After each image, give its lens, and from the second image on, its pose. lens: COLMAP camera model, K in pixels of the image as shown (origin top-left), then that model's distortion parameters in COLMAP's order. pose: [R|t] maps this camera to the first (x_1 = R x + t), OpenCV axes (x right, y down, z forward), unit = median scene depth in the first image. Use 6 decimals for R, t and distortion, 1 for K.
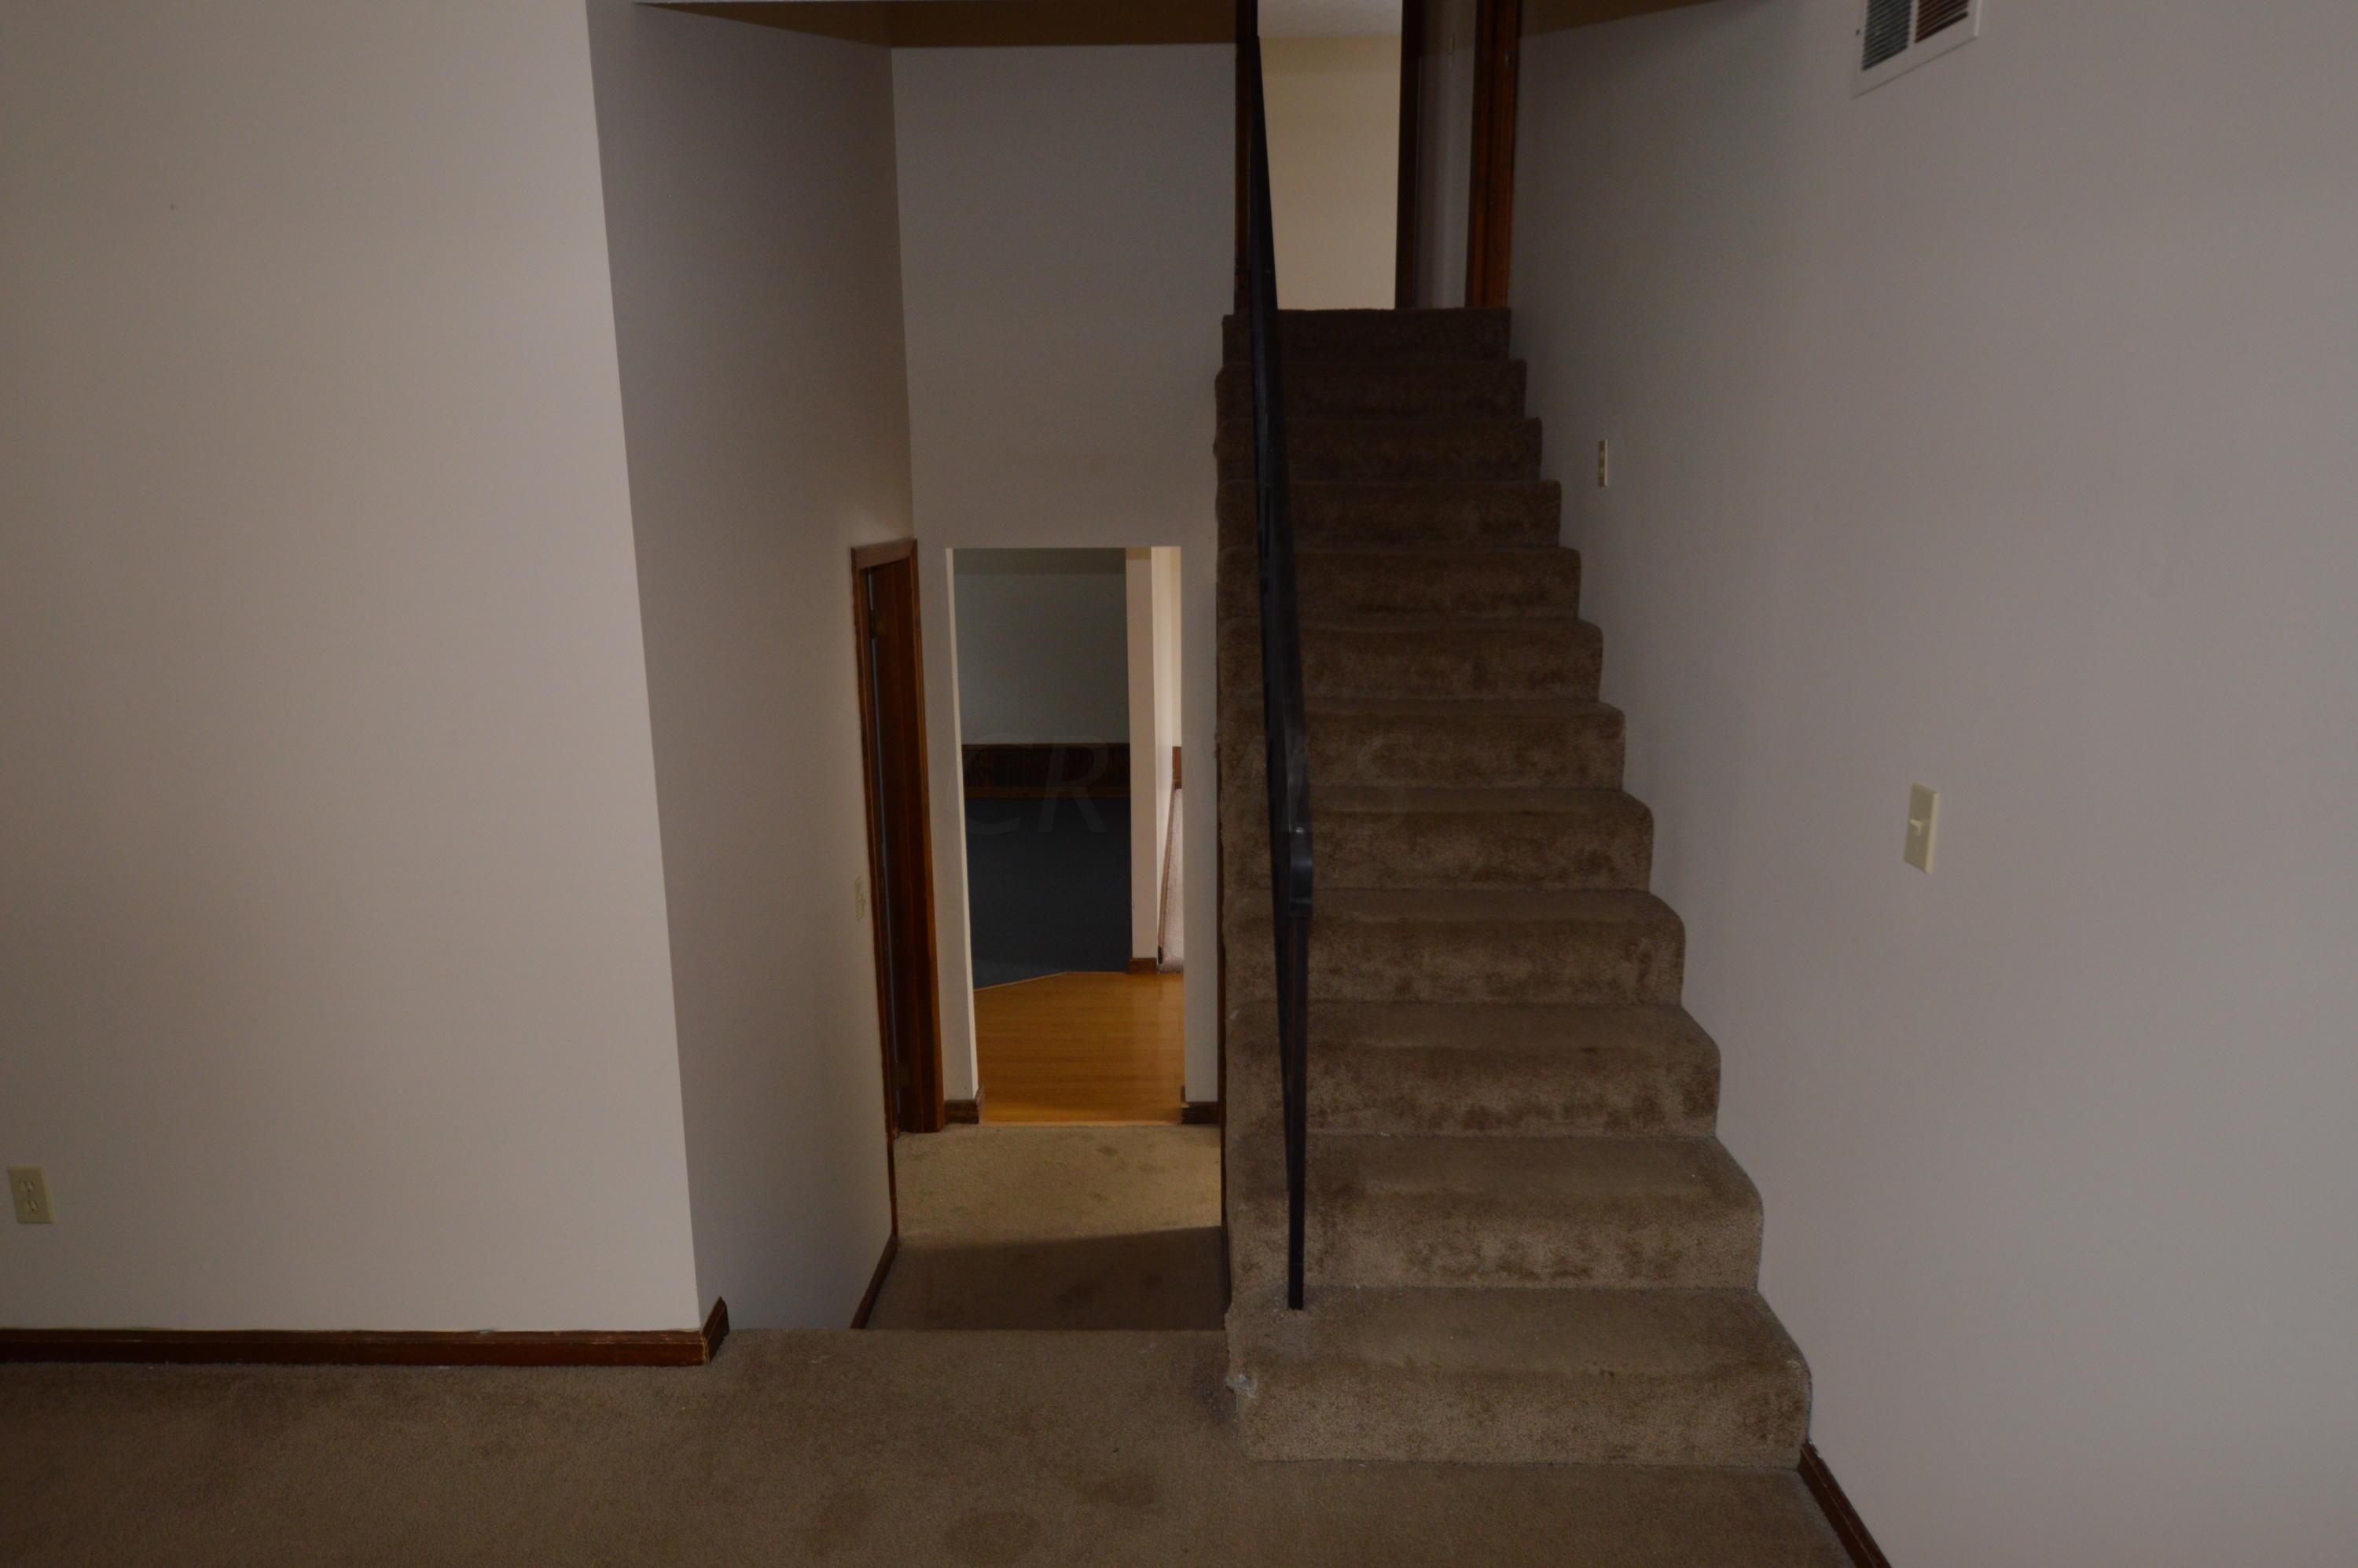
lens RADIAL K [[1452.8, 0, 1168.3], [0, 1452.8, 800.8], [0, 0, 1]] dist [0.024261, -0.027981]
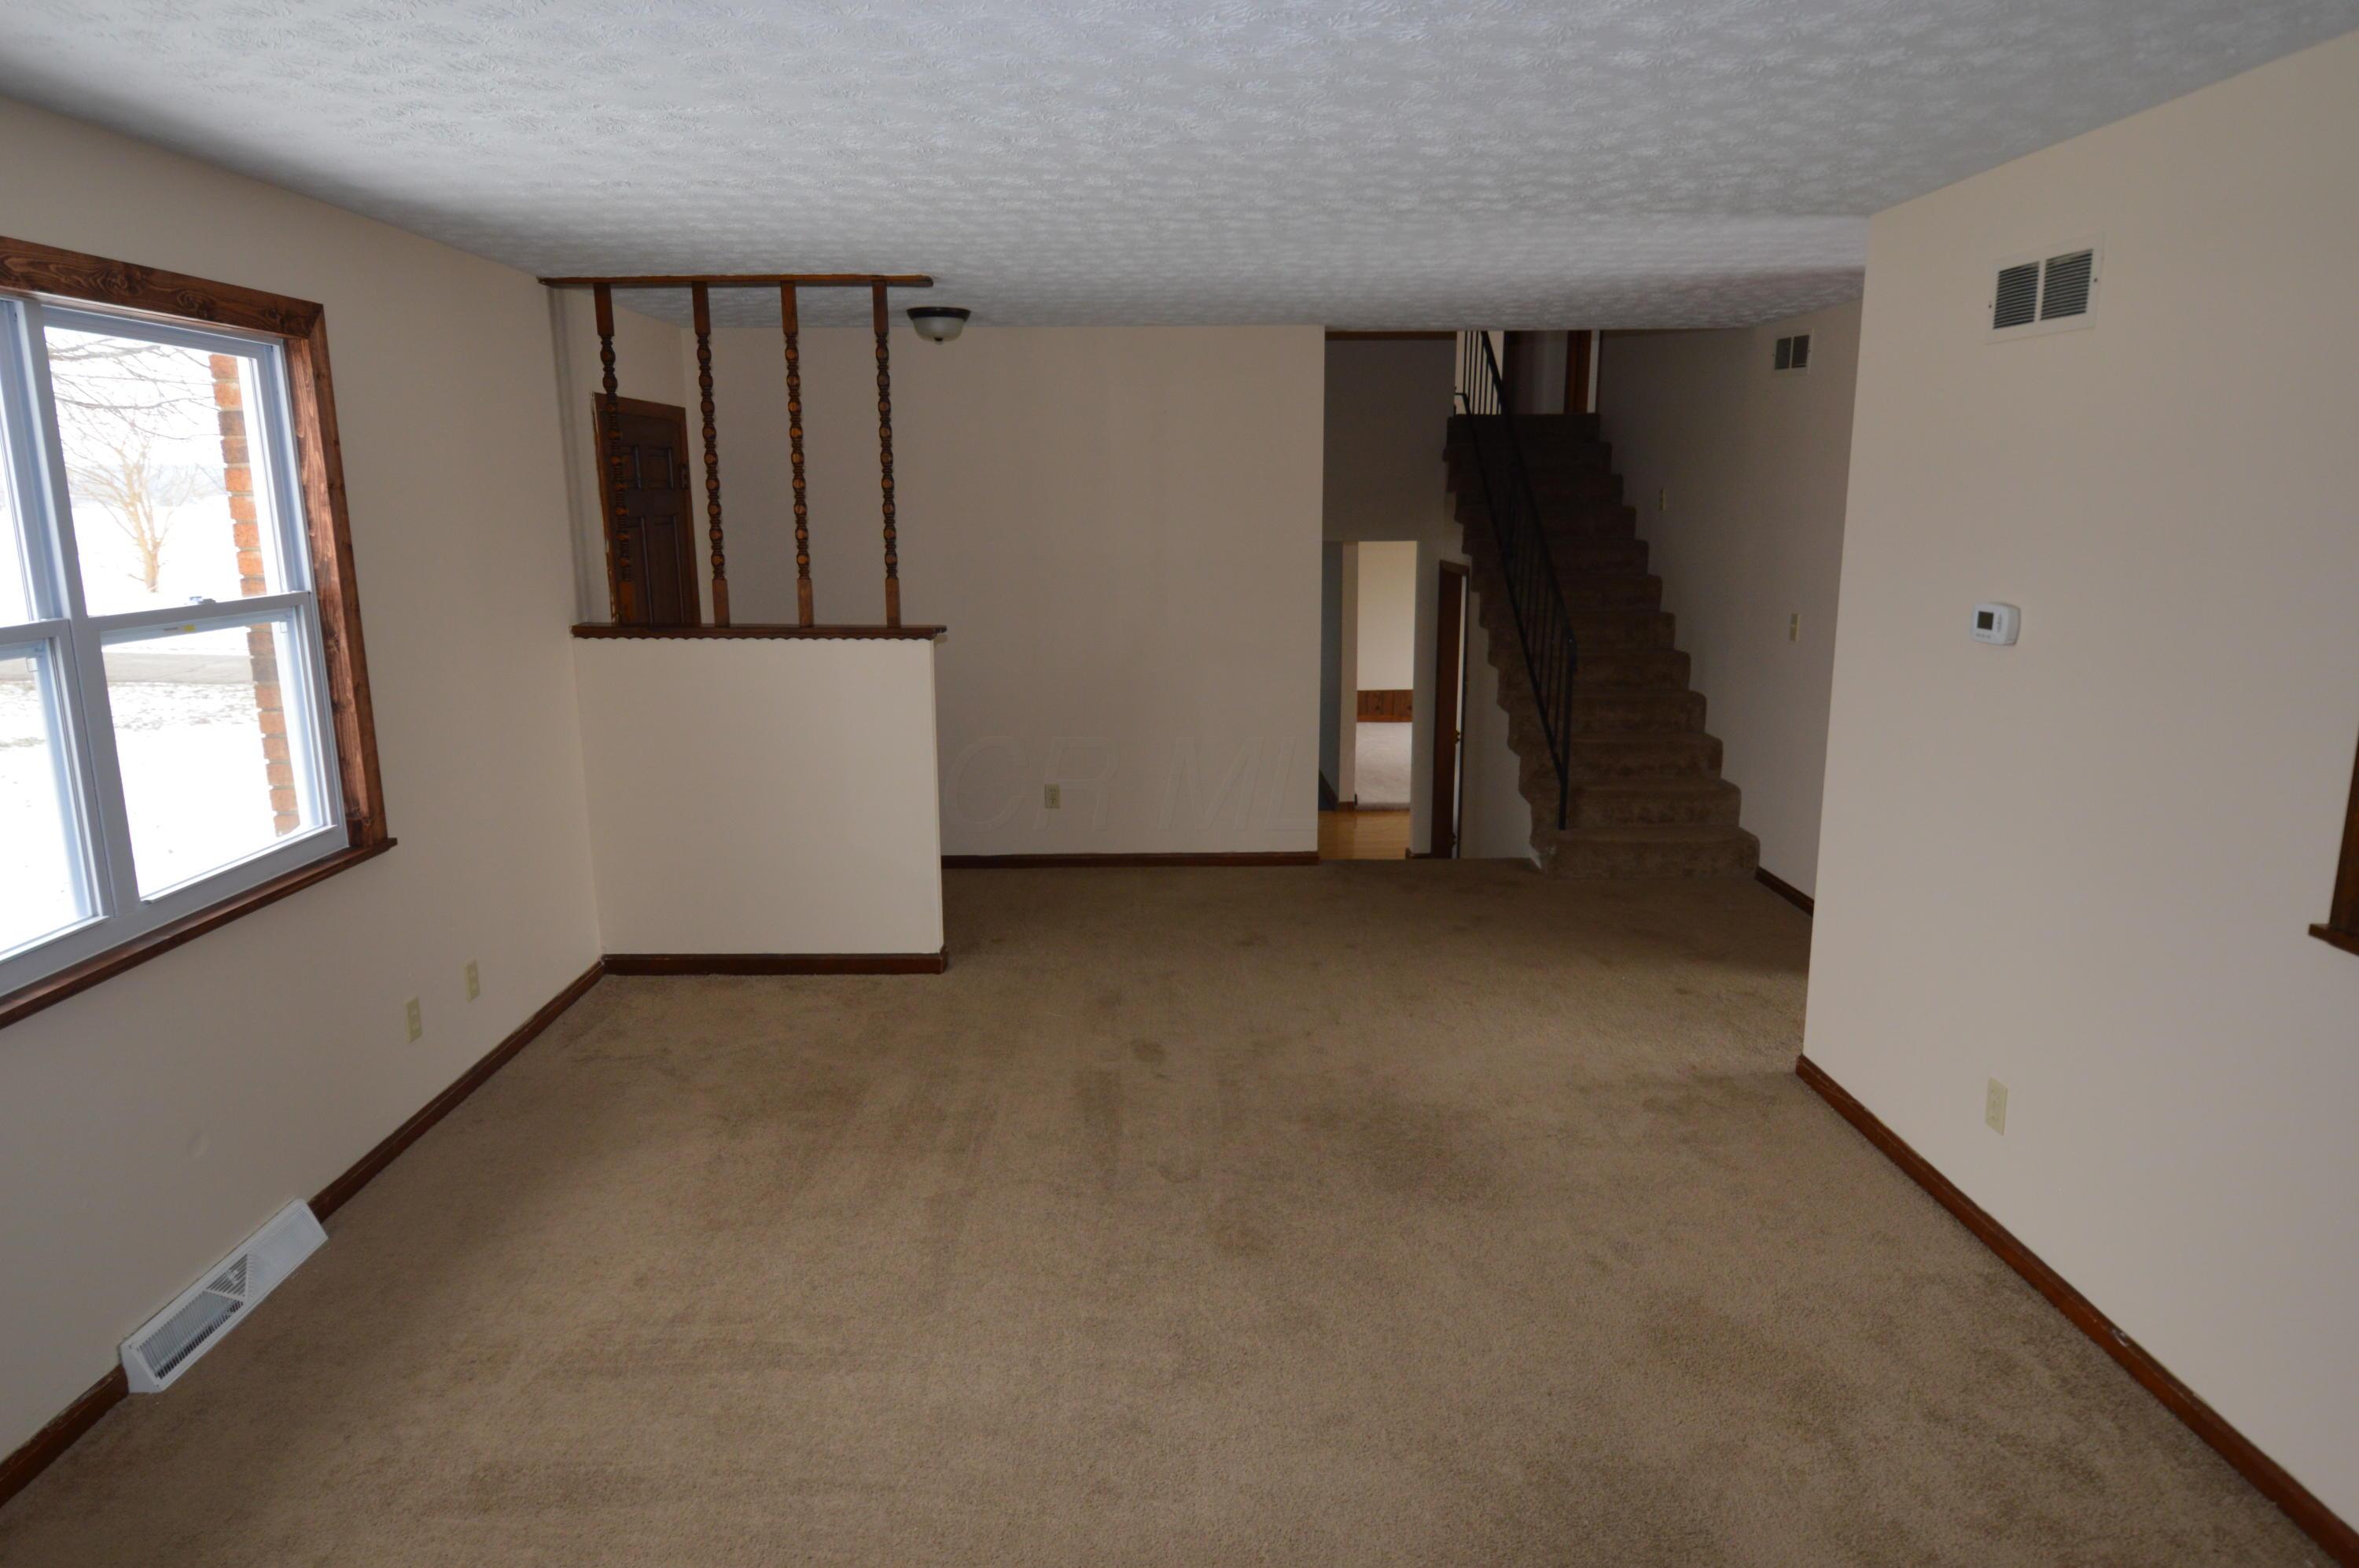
lens RADIAL K [[1453.4, 0, 1168.8], [0, 1453.4, 800.8], [0, 0, 1]] dist [0.024261, -0.027981]
pose [[0.999559, -0.005659, 0.029153, -0.531947], [0.005806, 0.999971, -0.004941, 0.235372], [-0.029124, 0.005108, 0.999563, -1.211469]]
